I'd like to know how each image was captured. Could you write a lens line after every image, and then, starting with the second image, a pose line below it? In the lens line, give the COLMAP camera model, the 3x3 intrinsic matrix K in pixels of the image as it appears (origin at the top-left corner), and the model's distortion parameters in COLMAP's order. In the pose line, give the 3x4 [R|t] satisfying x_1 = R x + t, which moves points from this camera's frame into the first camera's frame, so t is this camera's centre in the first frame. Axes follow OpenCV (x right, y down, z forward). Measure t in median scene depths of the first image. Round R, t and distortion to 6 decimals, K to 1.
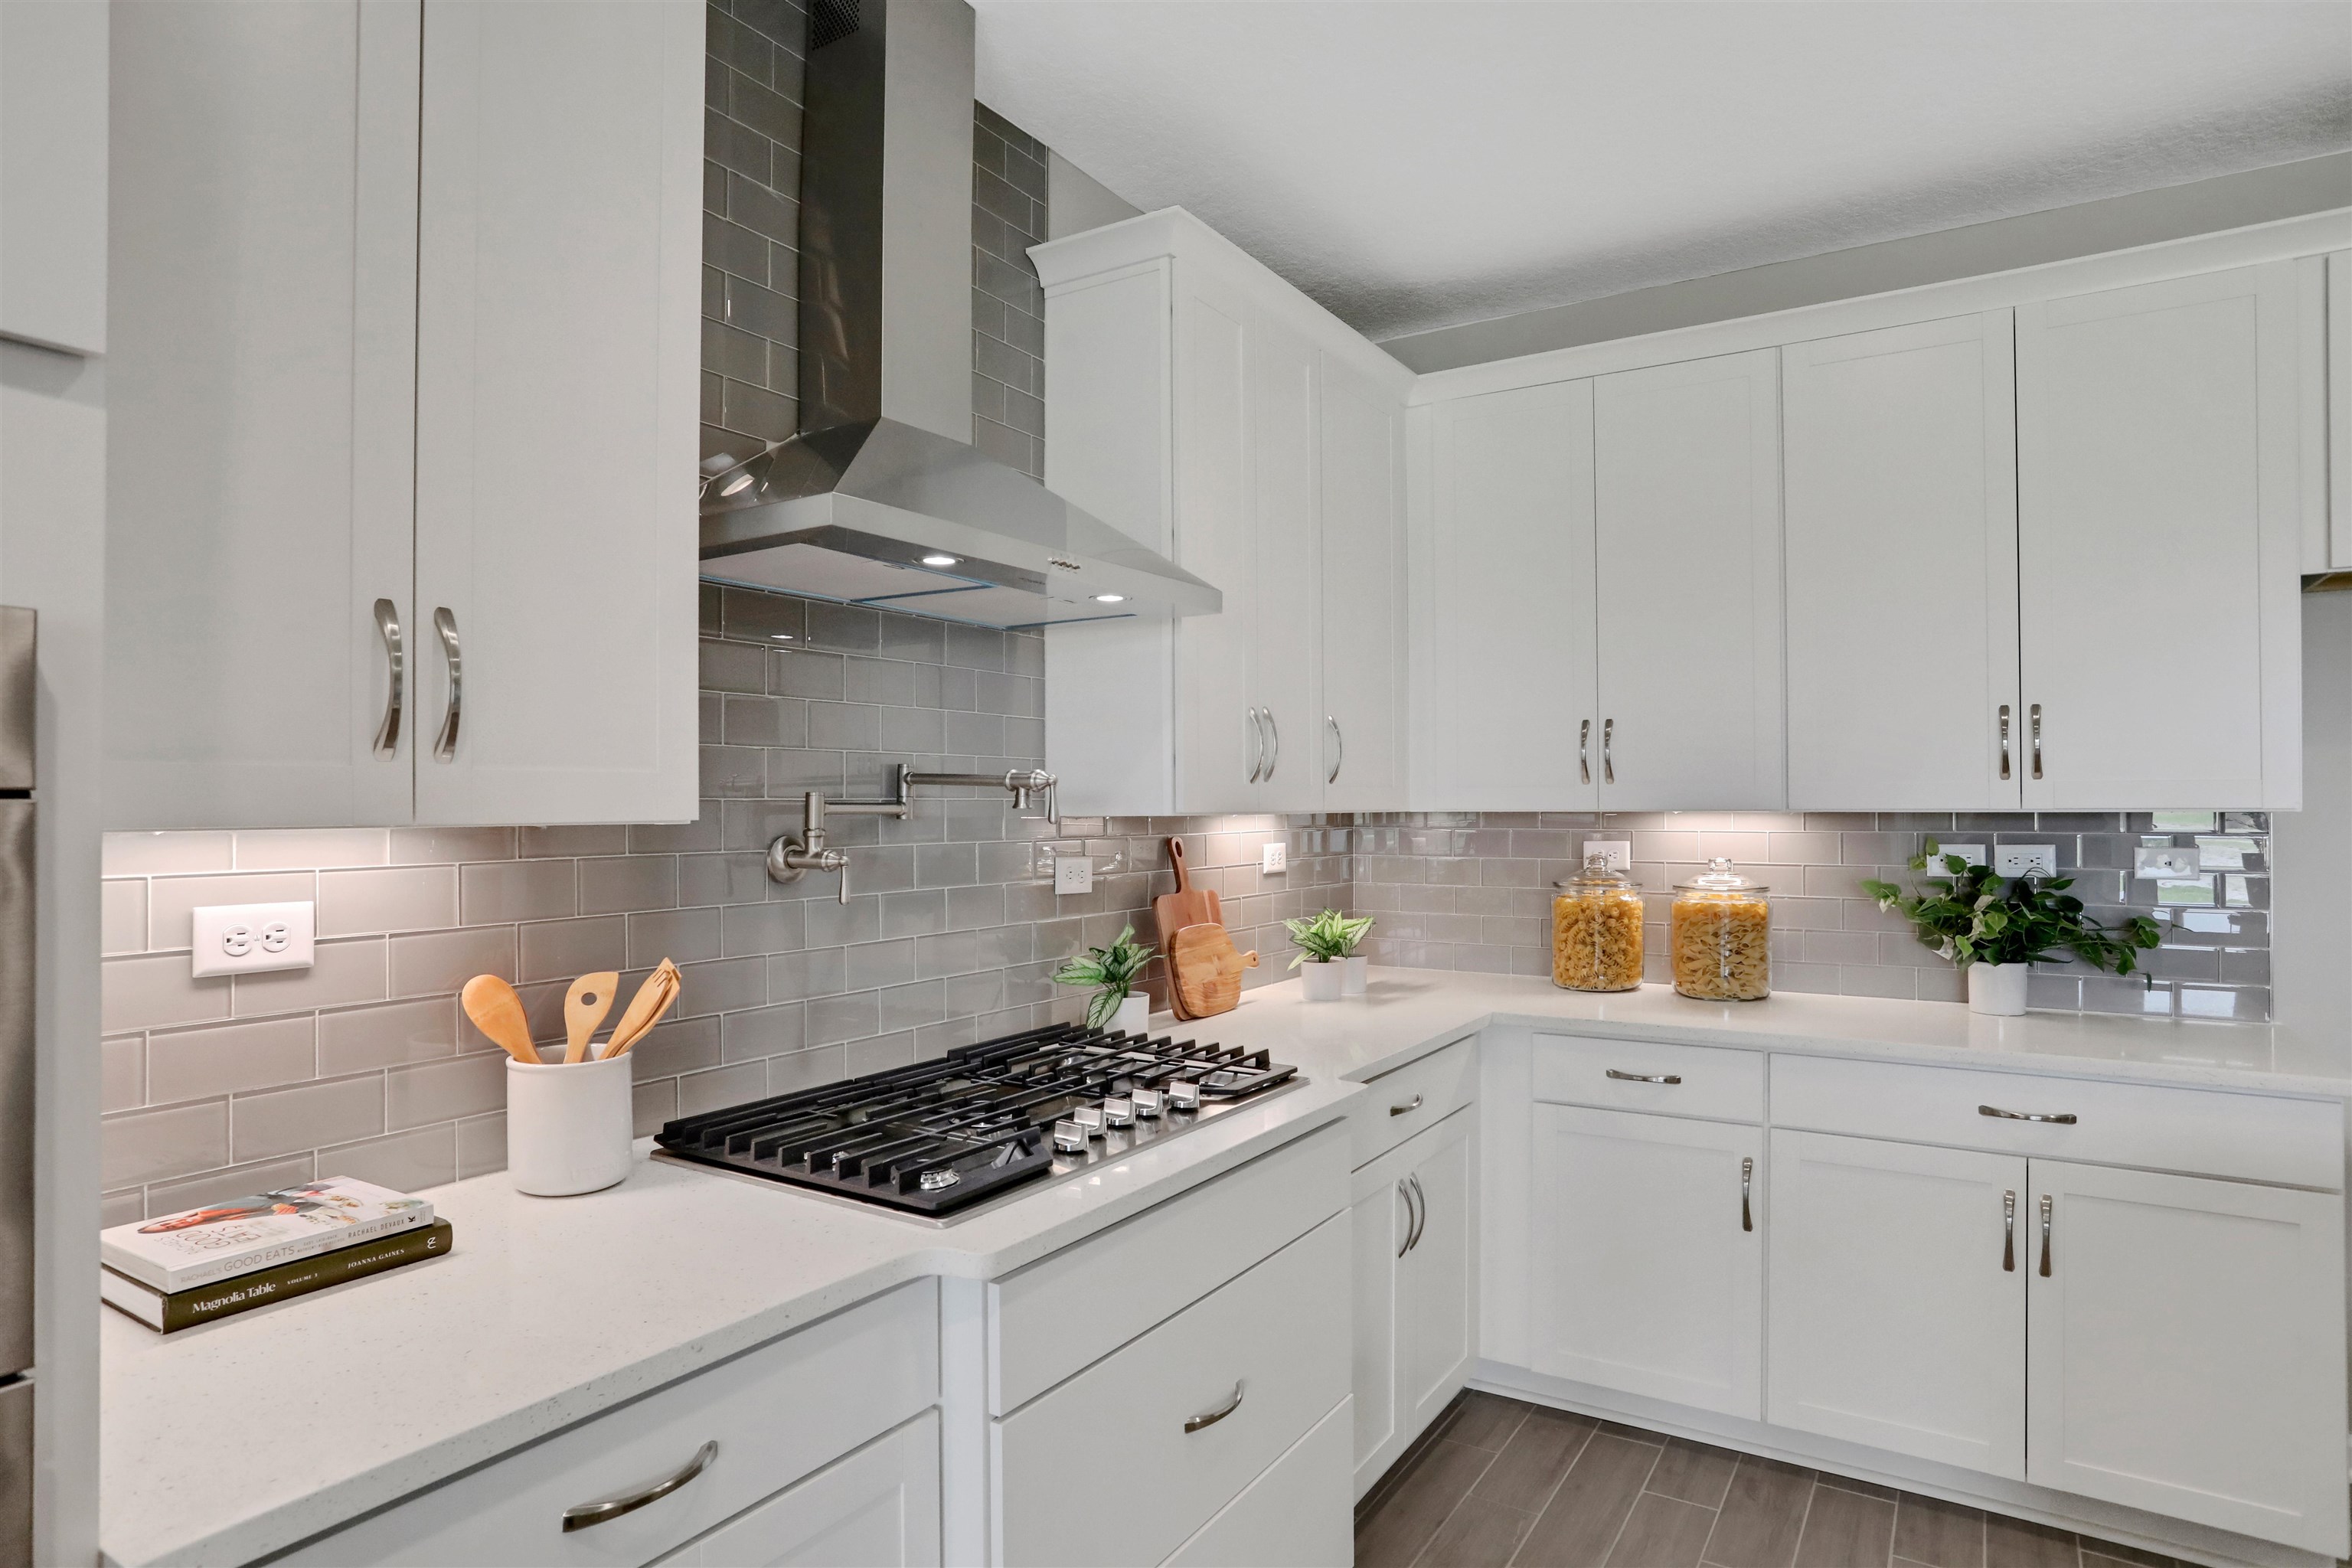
lens RADIAL K [[1345.1, 0, 1172.2], [0, 1345.1, 793.3], [0, 0, 1]] dist [-0.048944, 0.016864]
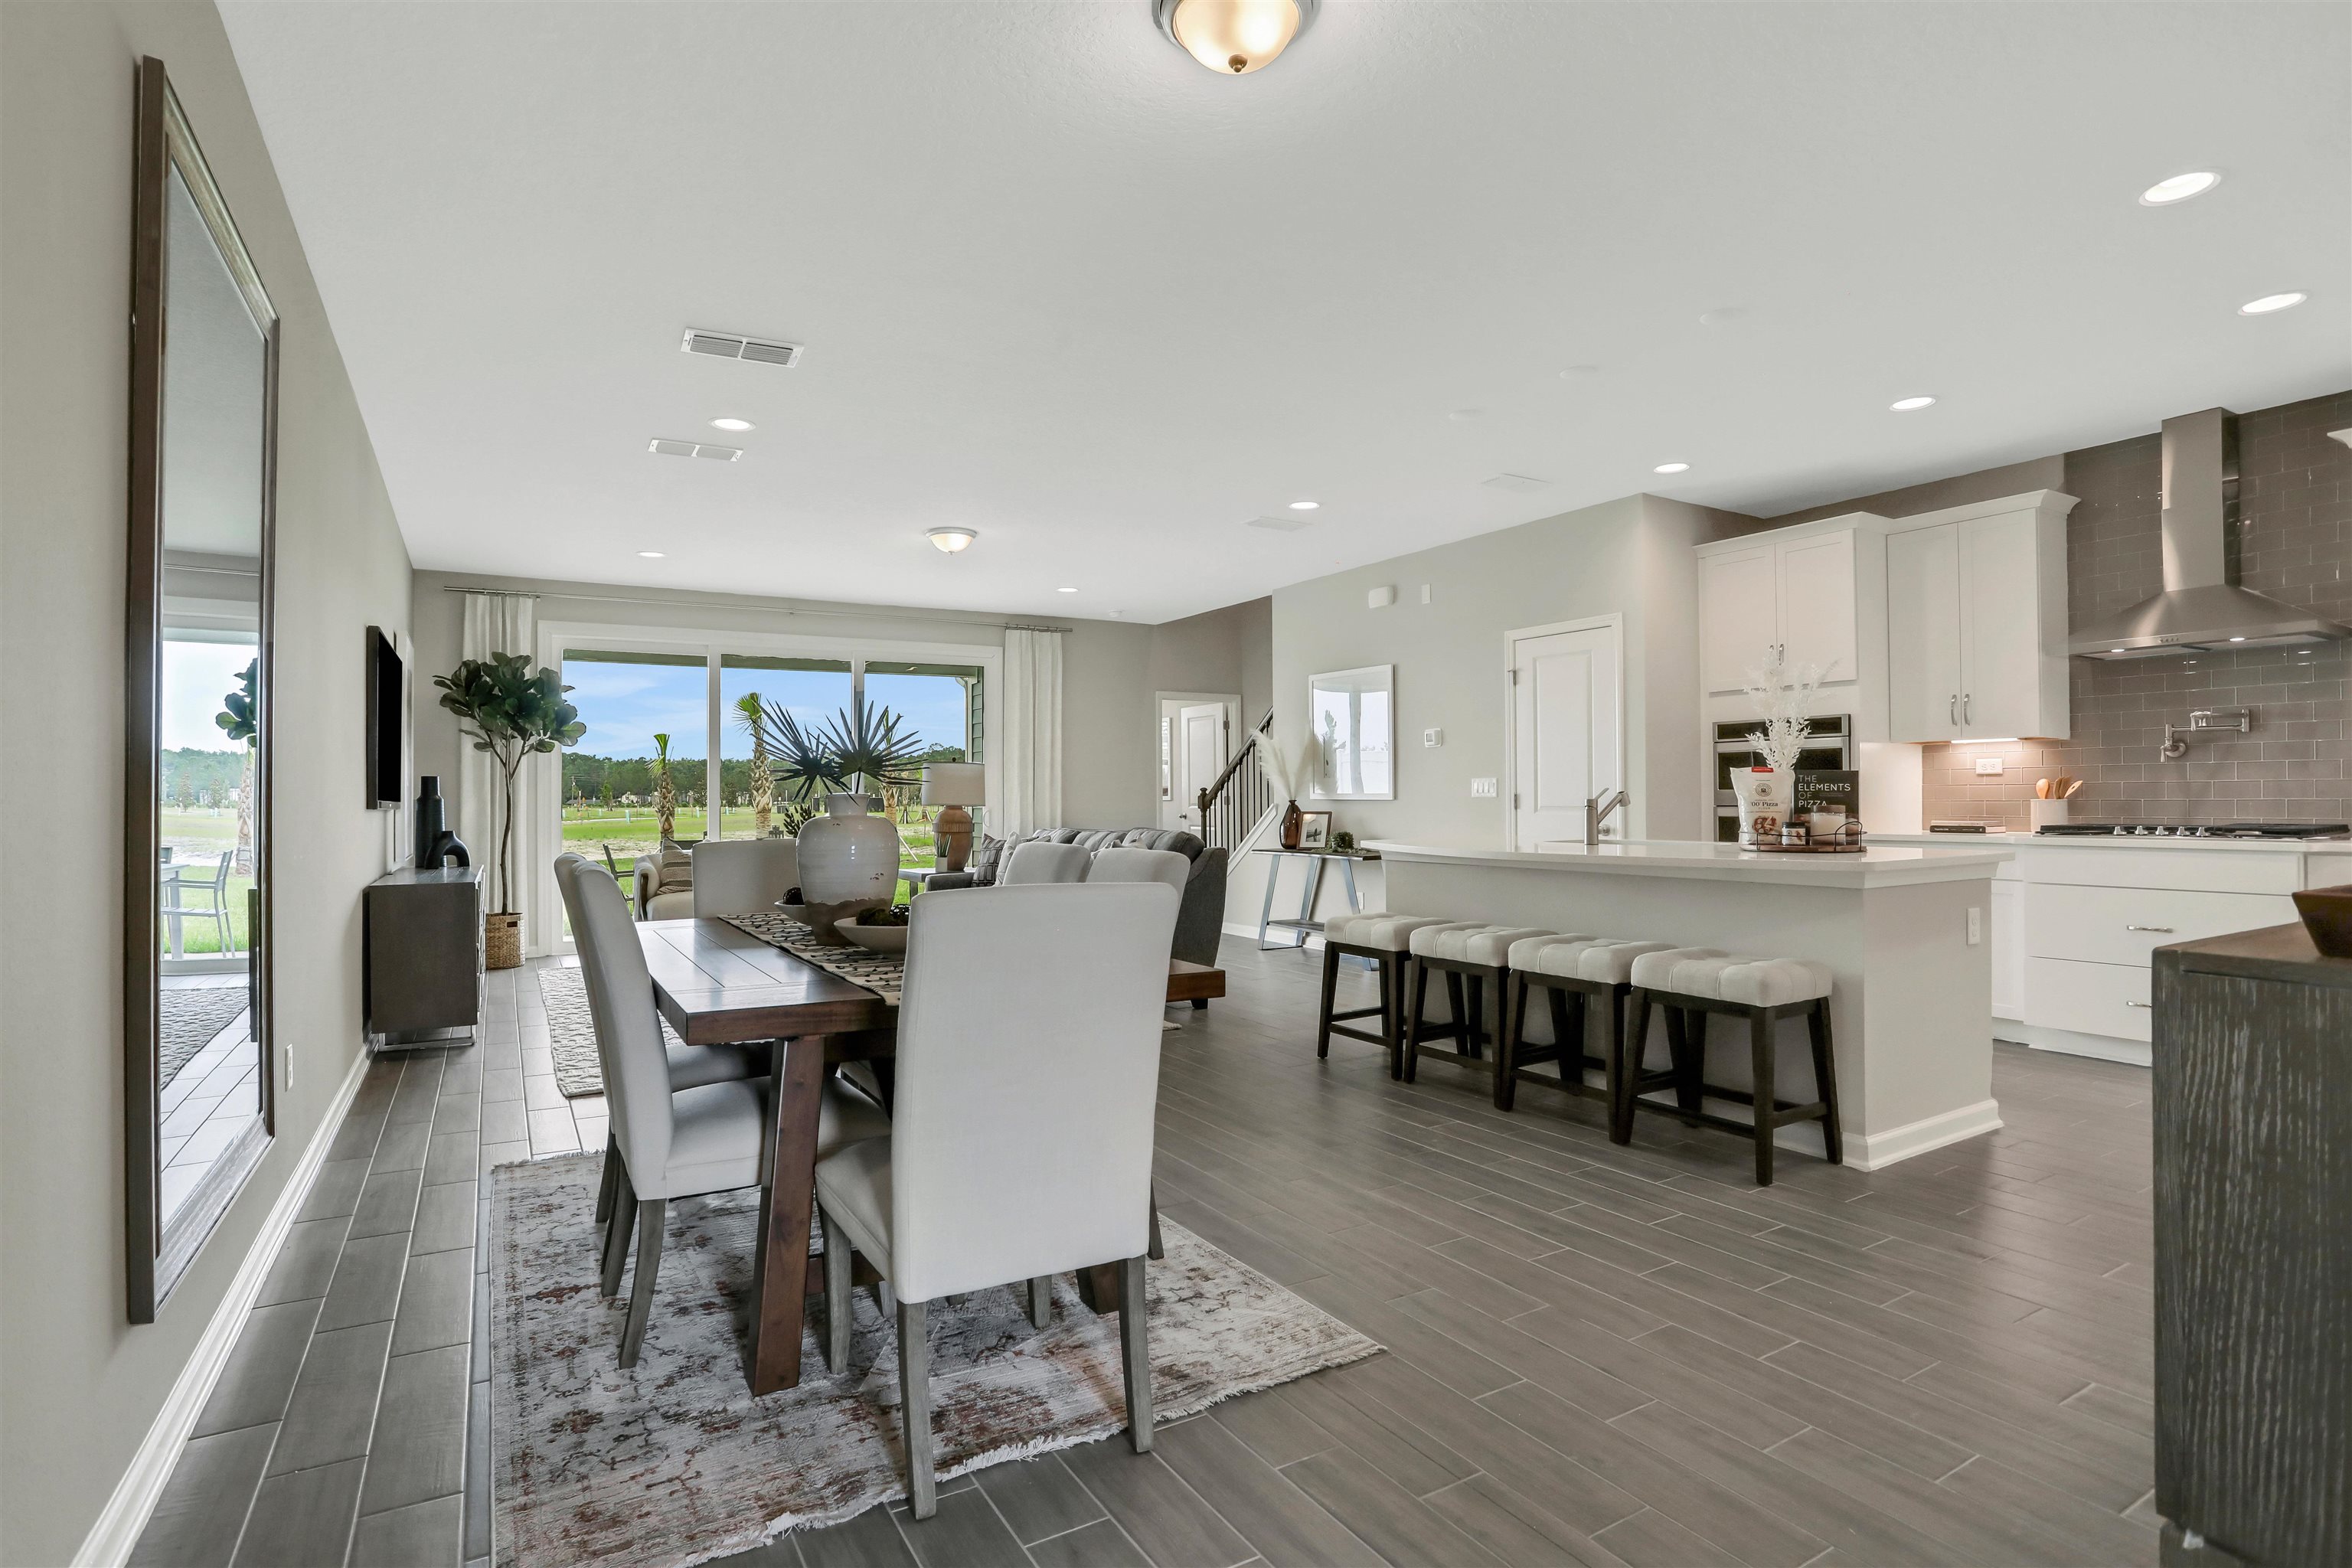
lens RADIAL K [[1194.2, 0, 1191.2], [0, 1194.2, 788.3], [0, 0, 1]] dist [-0.052744, 0.012792]
pose [[-0.467433, -0.004889, -0.884015, 2.171650], [0.012637, 0.999846, -0.012212, 0.104653], [0.883938, -0.016880, -0.467299, 0.230495]]
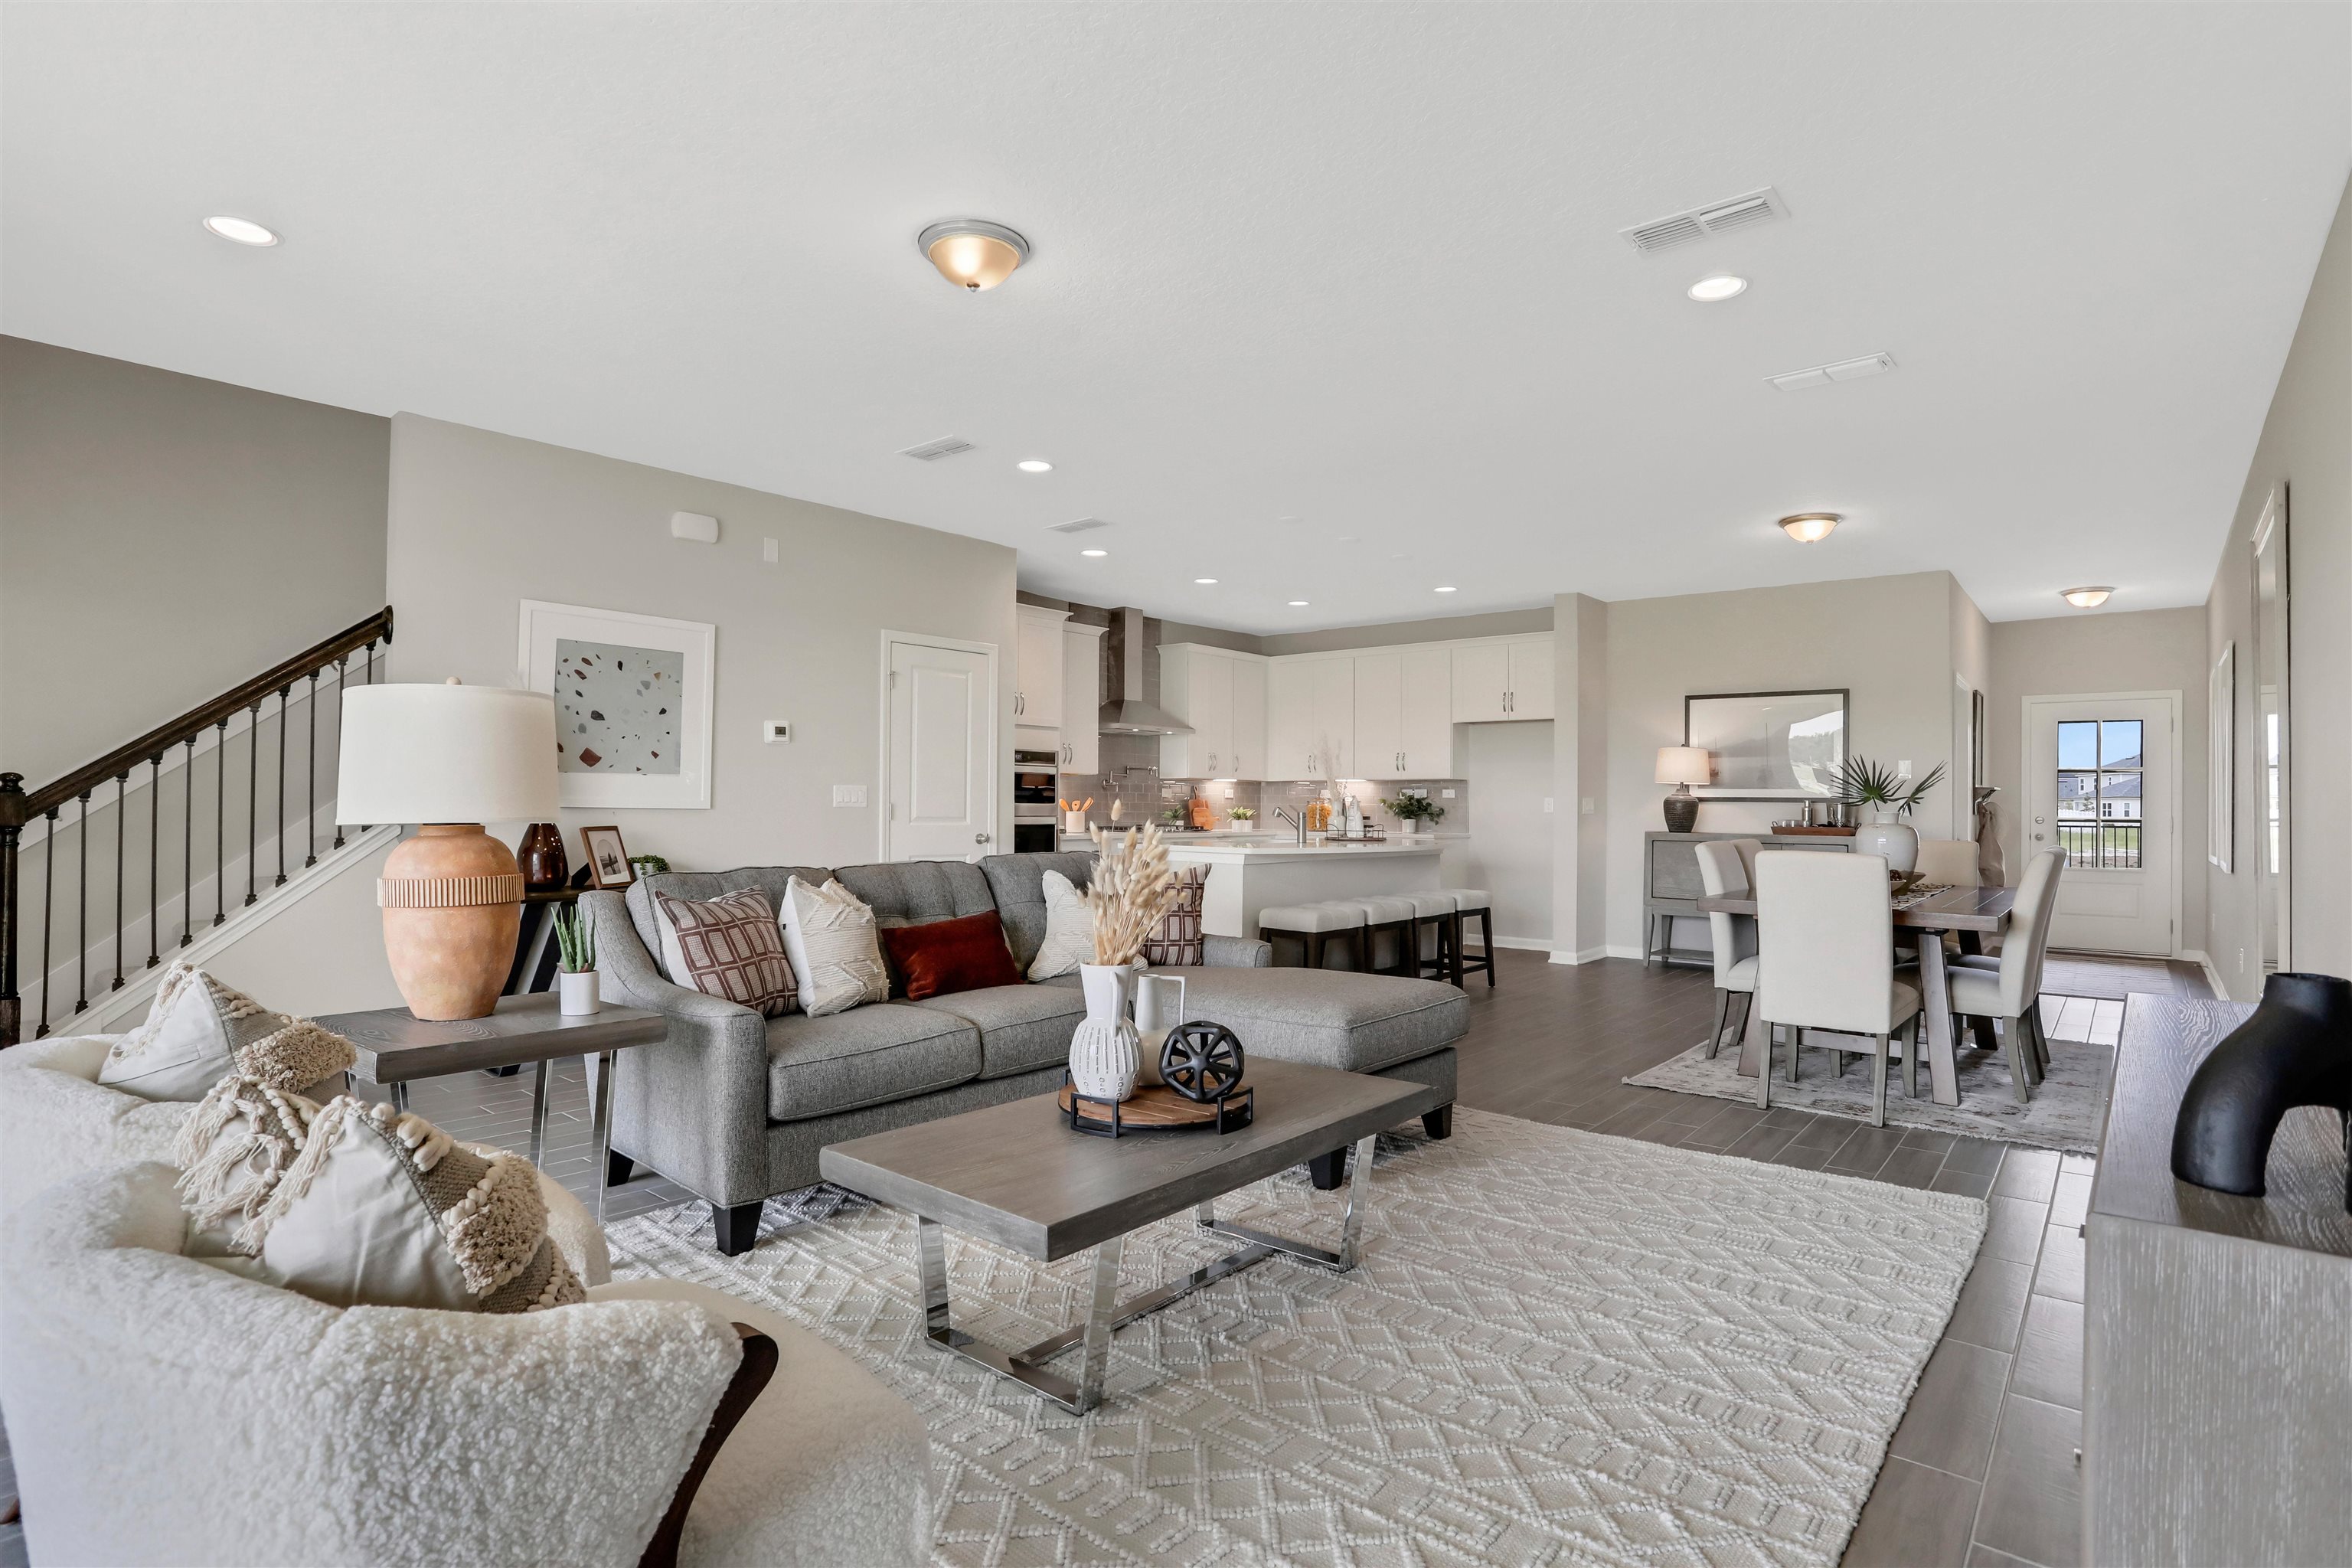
lens RADIAL K [[1194.2, 0, 1151.3], [0, 1194.2, 788.0], [0, 0, 1]] dist [-0.052744, 0.012792]
pose [[0.987440, 0.008458, -0.157770, 0.462741], [-0.009575, 0.999934, -0.006321, 0.070541], [0.157706, 0.007752, 0.987456, -2.665537]]
